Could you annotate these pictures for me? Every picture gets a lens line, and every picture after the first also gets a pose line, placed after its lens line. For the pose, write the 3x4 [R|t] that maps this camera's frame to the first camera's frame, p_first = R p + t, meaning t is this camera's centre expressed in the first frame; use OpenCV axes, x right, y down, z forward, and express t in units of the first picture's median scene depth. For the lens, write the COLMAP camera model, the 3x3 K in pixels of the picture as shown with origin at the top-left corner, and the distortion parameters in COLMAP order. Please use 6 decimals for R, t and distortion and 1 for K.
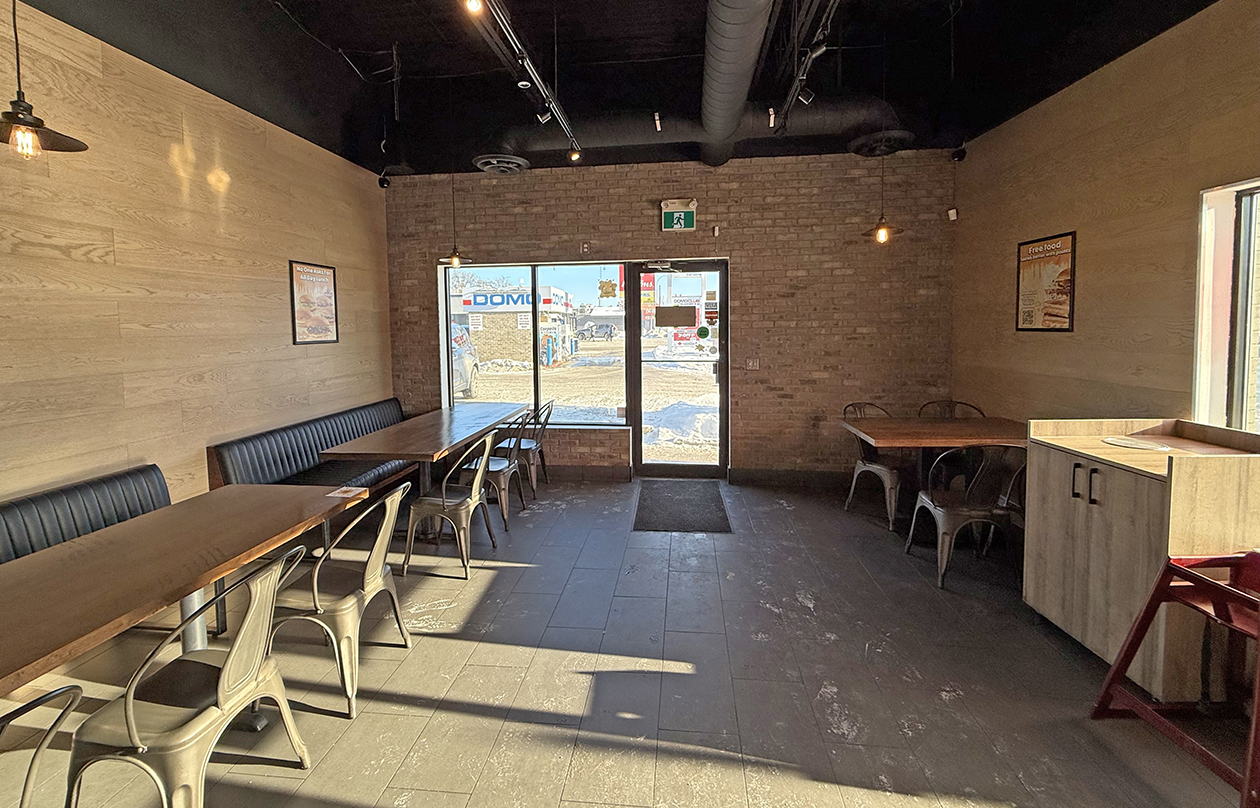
lens RADIAL K [[506.1, 0, 633.2], [0, 506.1, 338.3], [0, 0, 1]] dist [-0.008721, 0.005104]
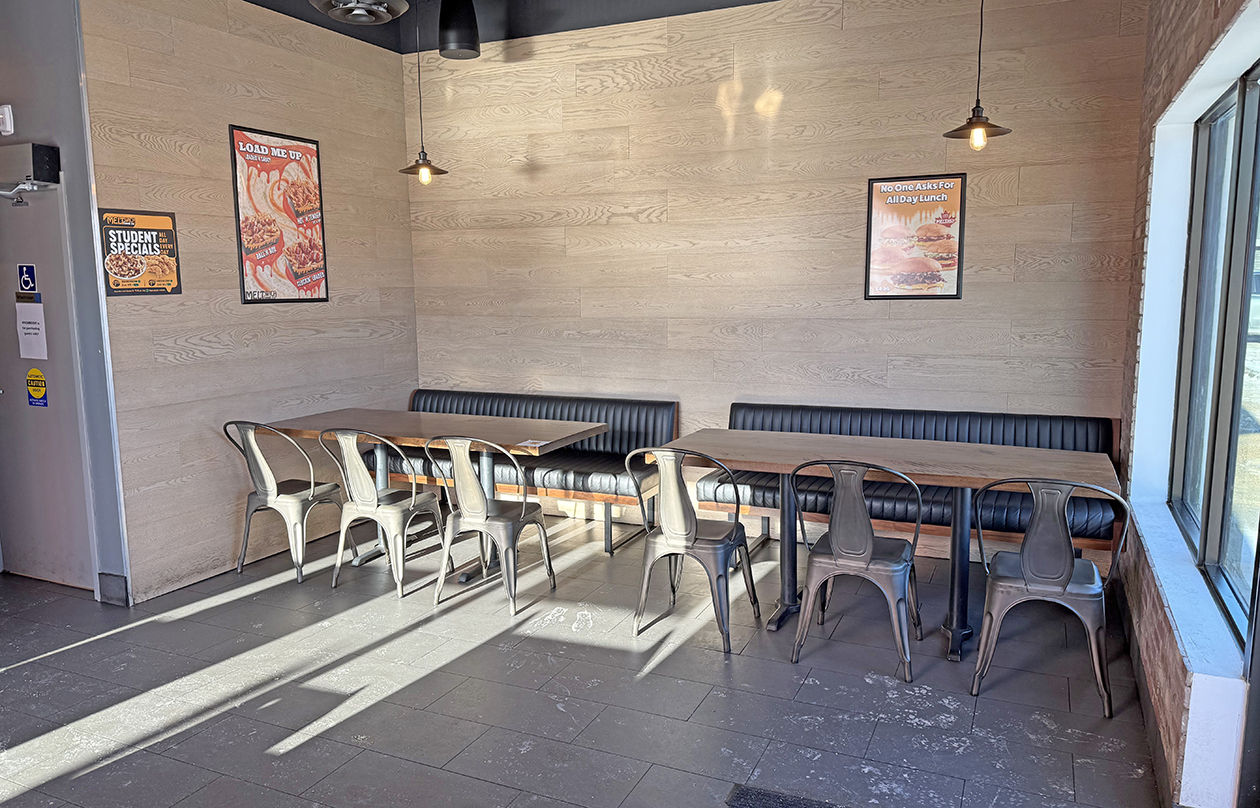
lens RADIAL K [[901.9, 0, 621.8], [0, 901.9, 392.5], [0, 0, 1]] dist [0.076381, -0.076686]
pose [[-0.337840, 0.137835, -0.931056, 0.854846], [-0.003898, 0.989005, 0.147828, -0.059121], [0.941196, 0.053571, -0.333588, 1.432614]]
